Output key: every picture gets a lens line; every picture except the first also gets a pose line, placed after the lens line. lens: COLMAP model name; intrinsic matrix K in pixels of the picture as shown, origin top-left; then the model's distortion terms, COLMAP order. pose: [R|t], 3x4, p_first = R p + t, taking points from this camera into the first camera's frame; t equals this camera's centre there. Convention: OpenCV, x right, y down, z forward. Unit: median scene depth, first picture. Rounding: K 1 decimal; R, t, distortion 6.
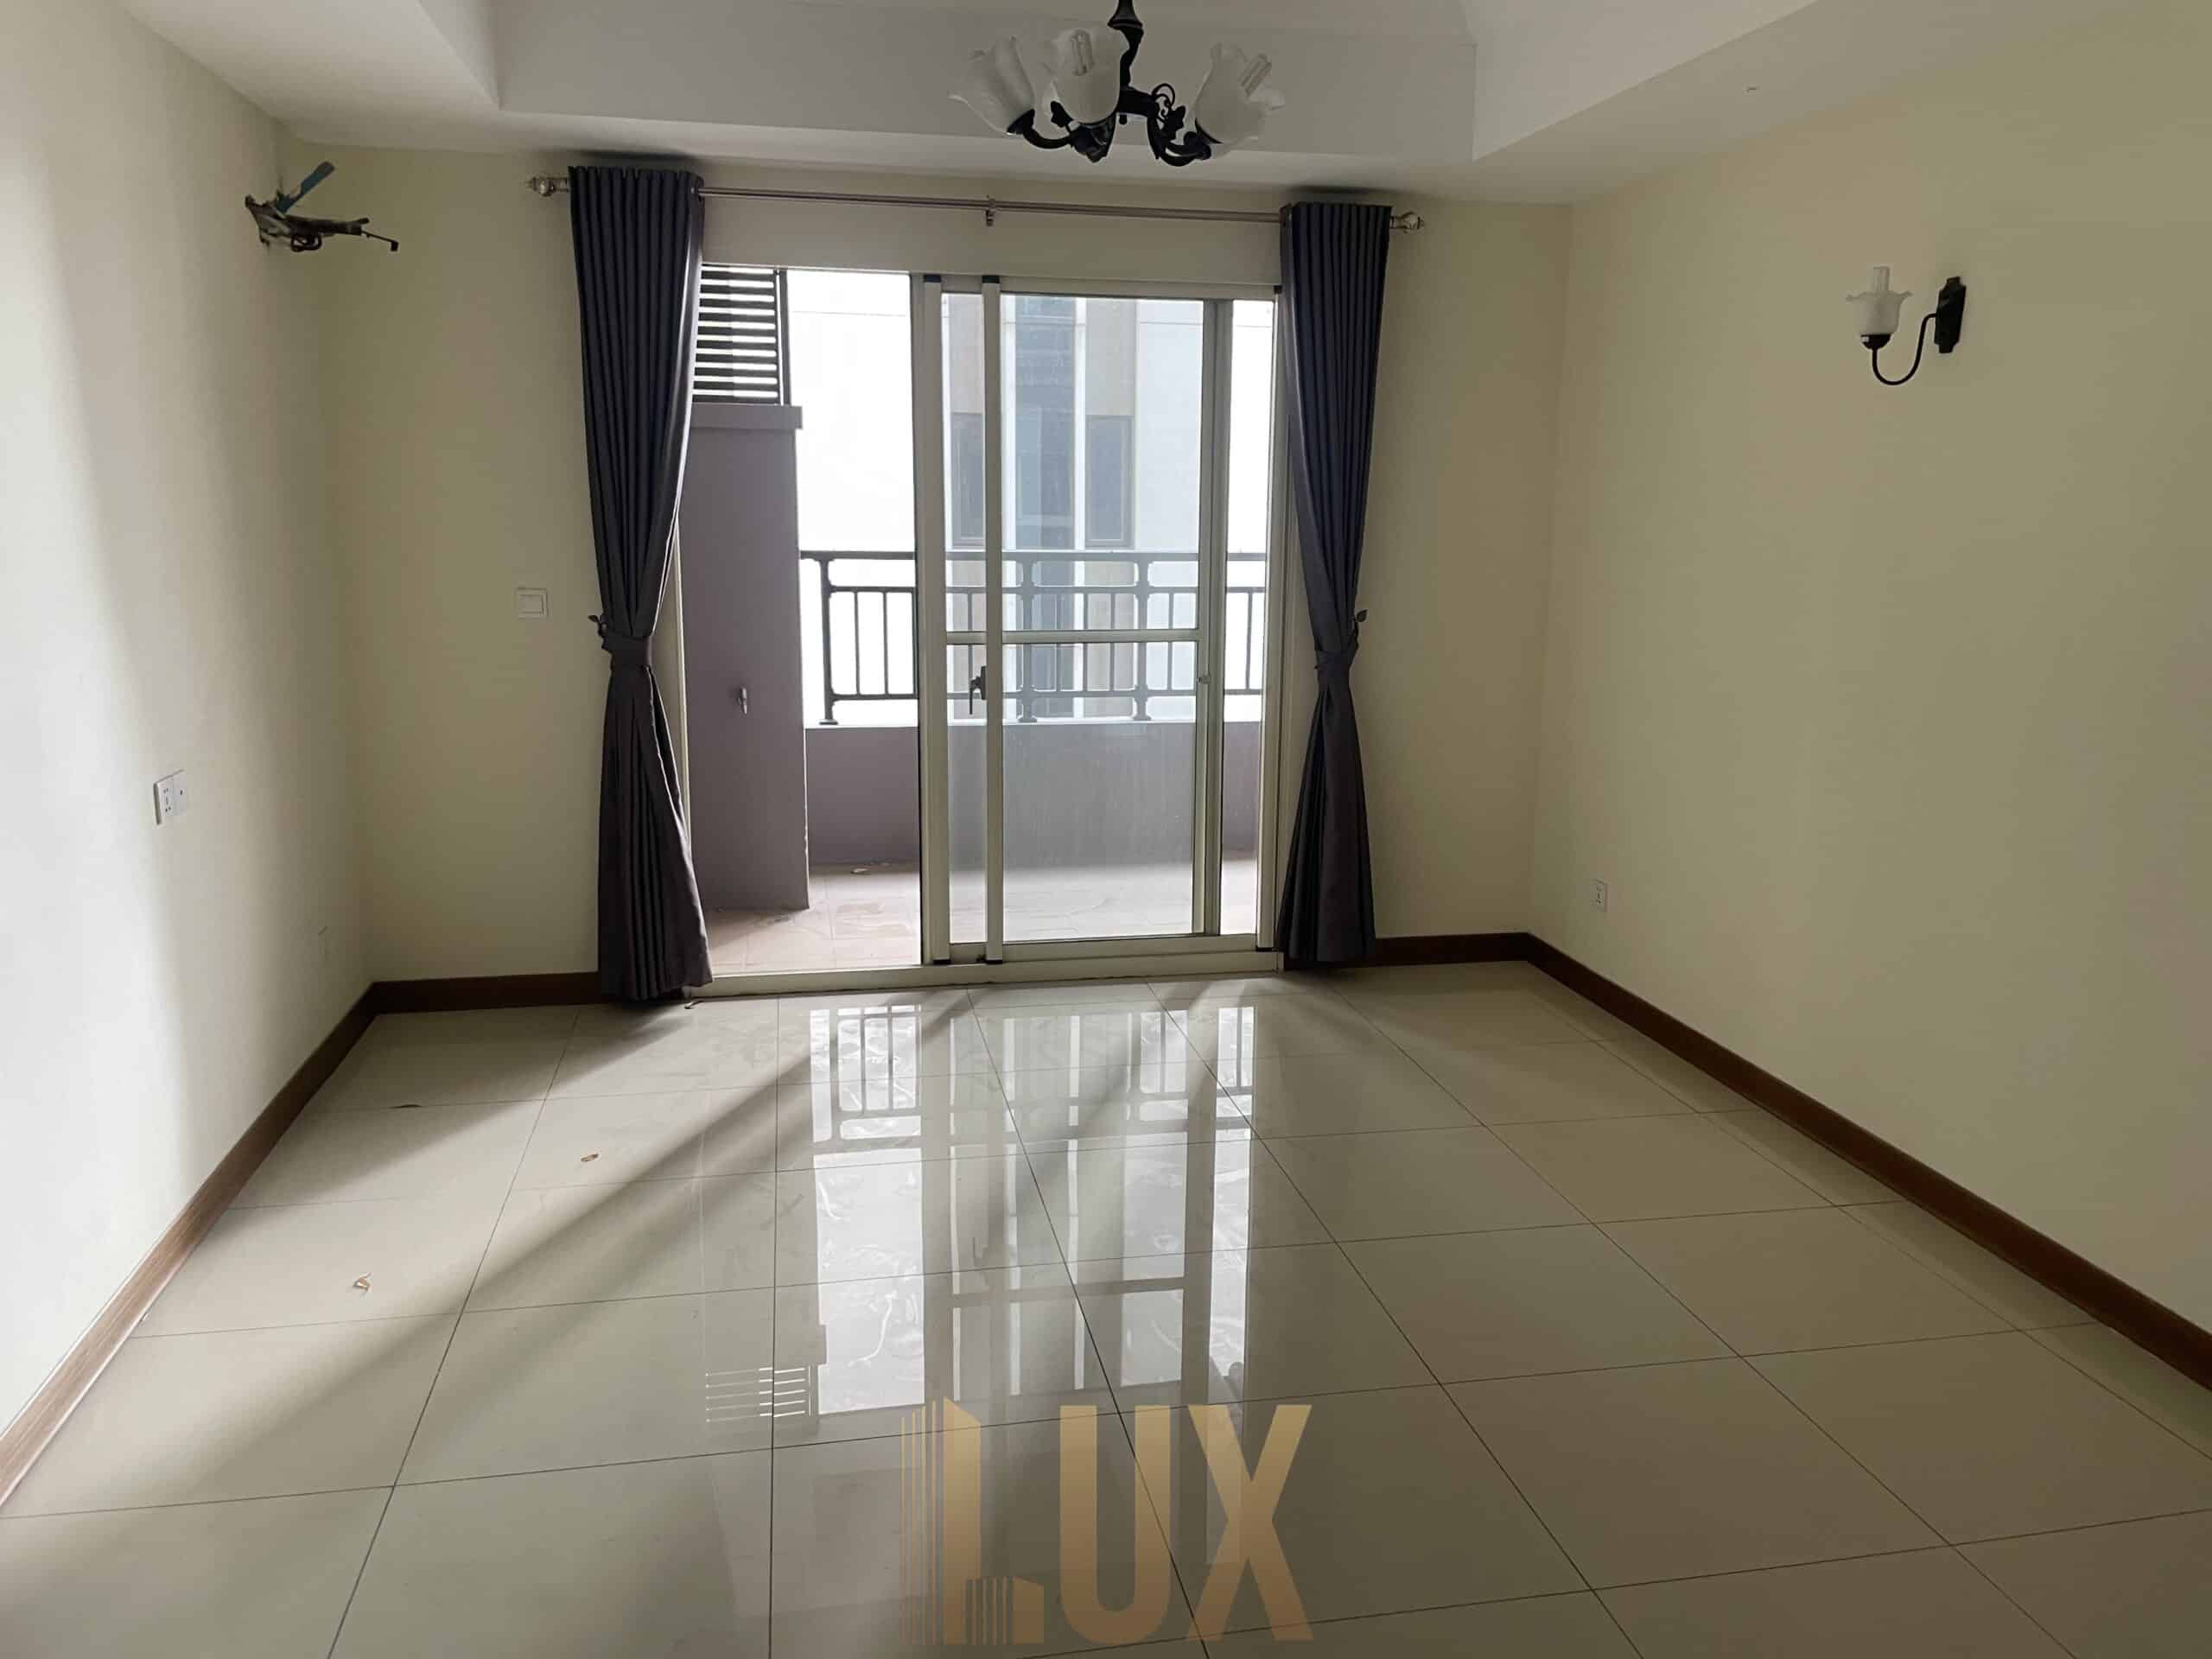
lens RADIAL K [[1685.6, 0, 1115.9], [0, 1685.6, 835.5], [0, 0, 1]] dist [0.081473, -0.118903]
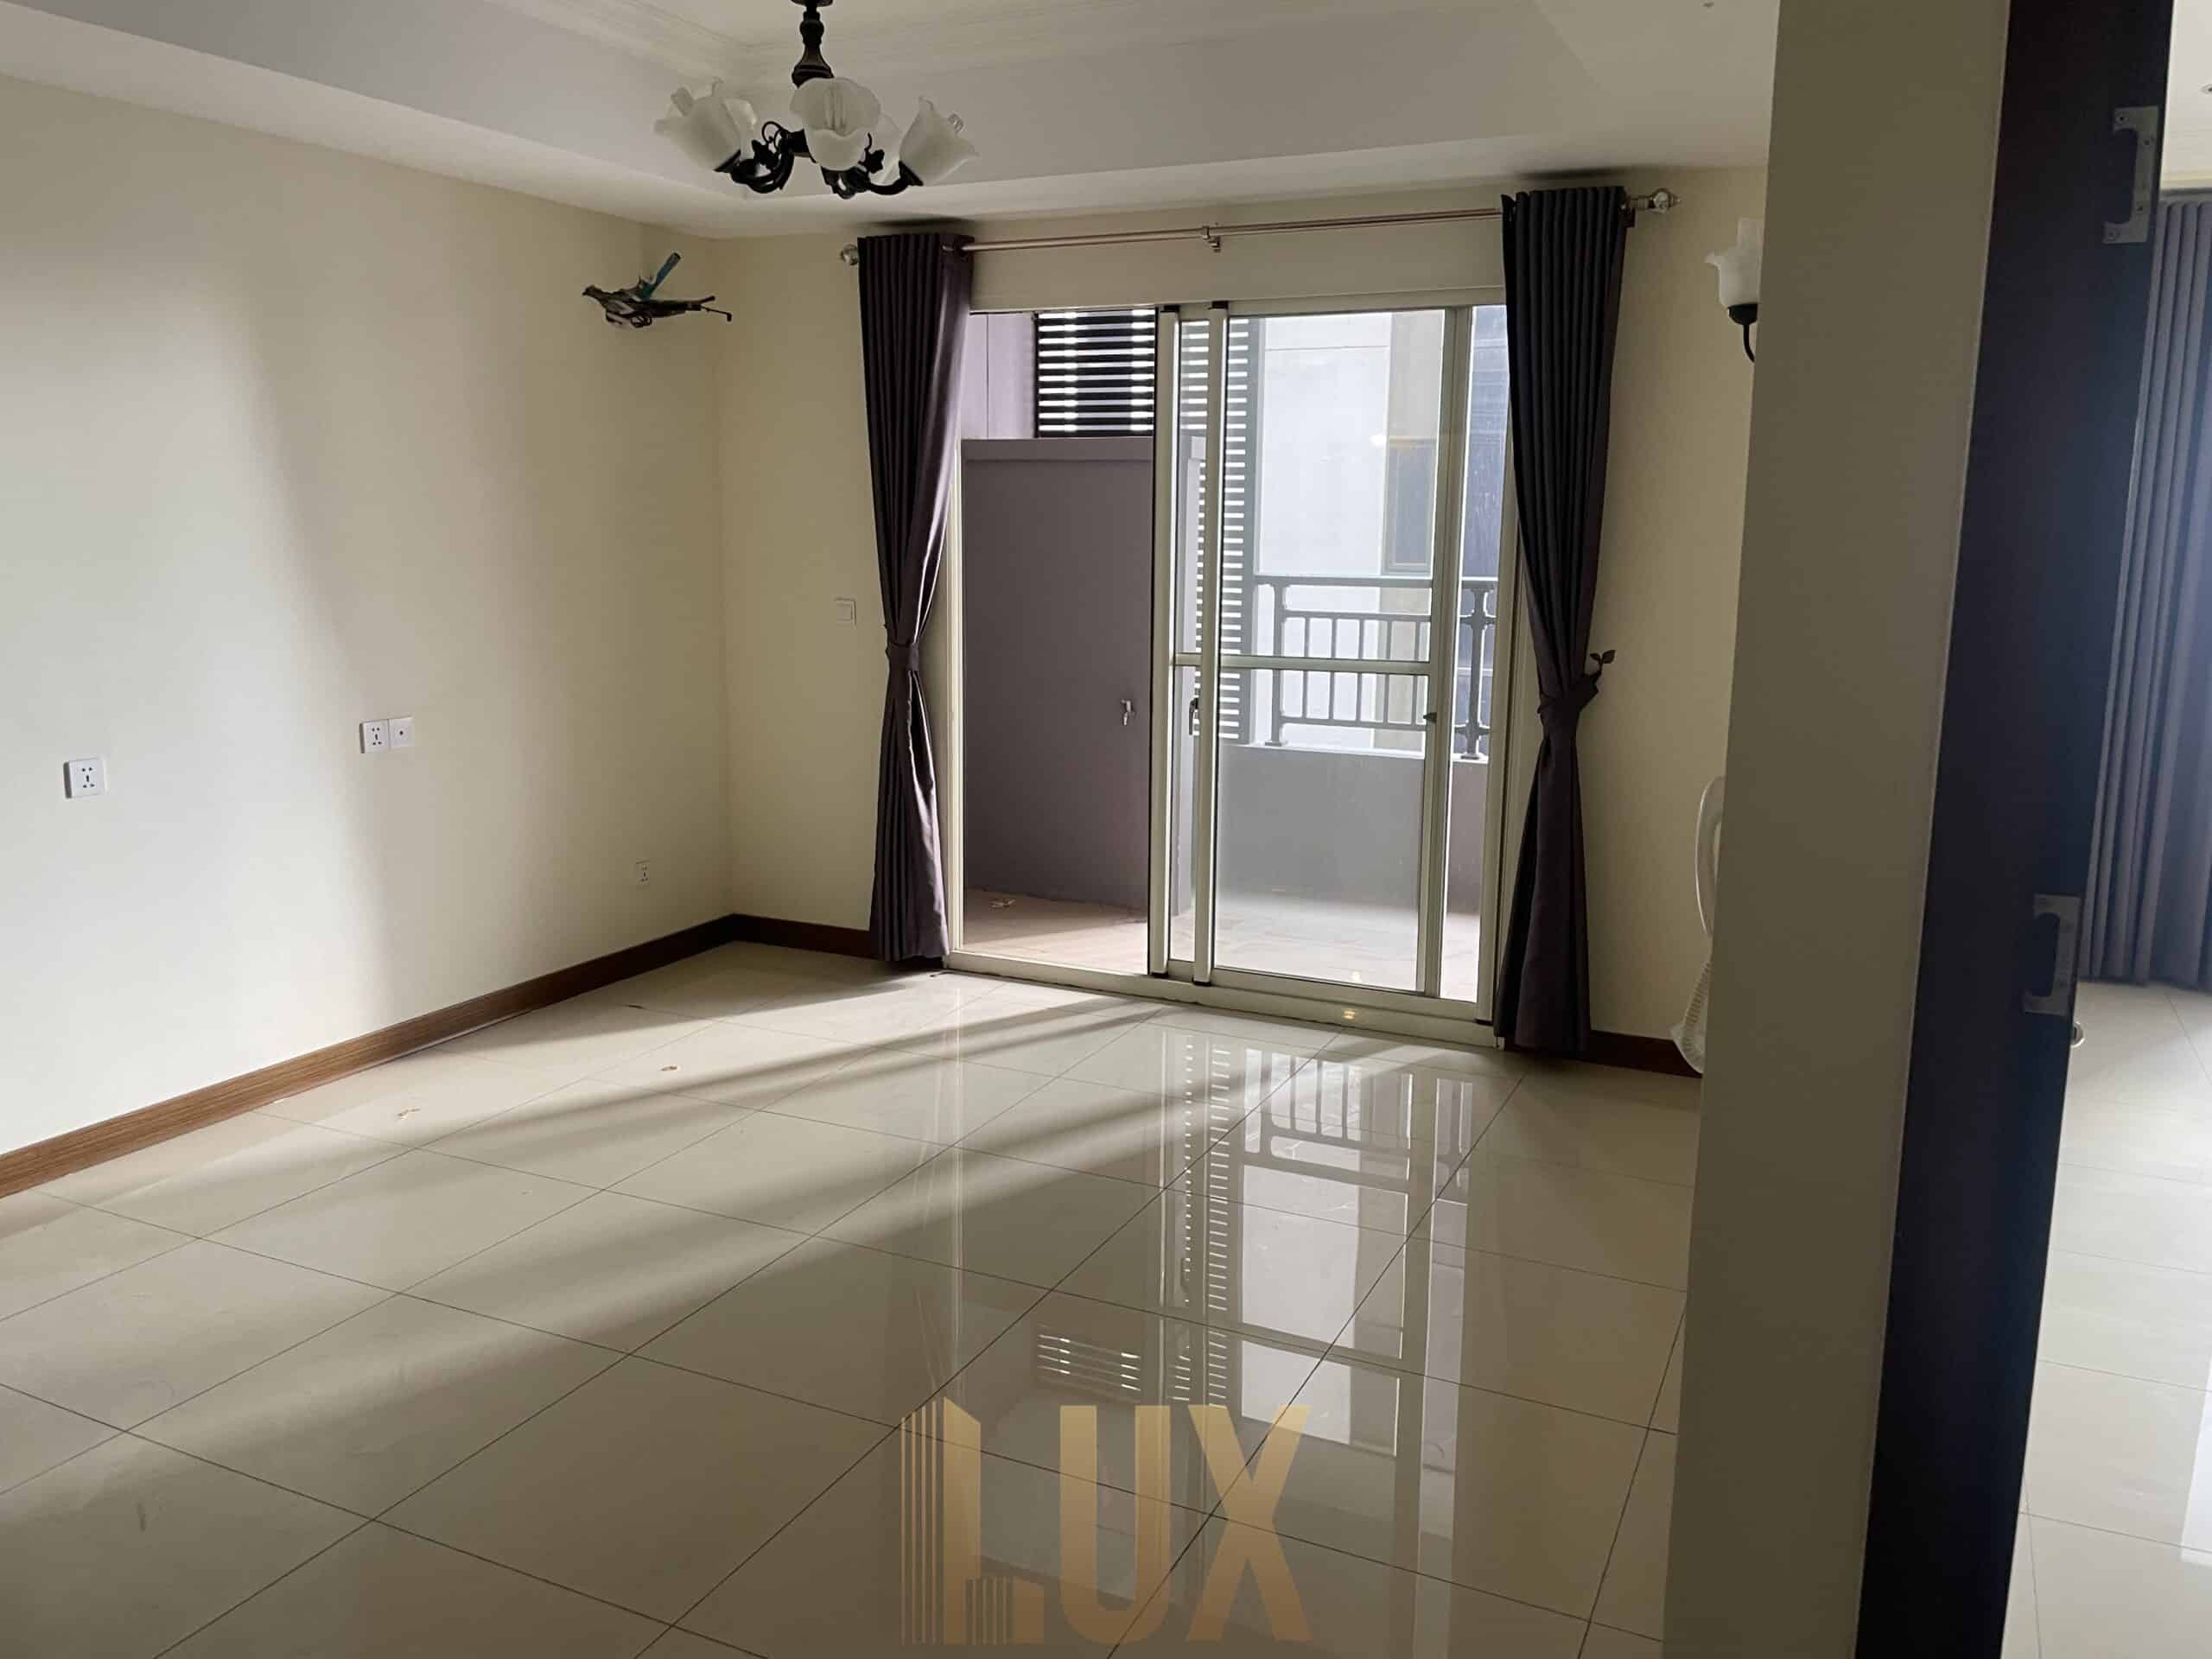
lens RADIAL K [[1685.6, 0, 1105.2], [0, 1685.6, 824.9], [0, 0, 1]] dist [0.081473, -0.118903]
pose [[0.804207, 0.105345, -0.584939, 0.454414], [-0.121206, 0.992553, 0.012113, -0.023324], [0.581860, 0.061157, 0.810987, 0.150335]]
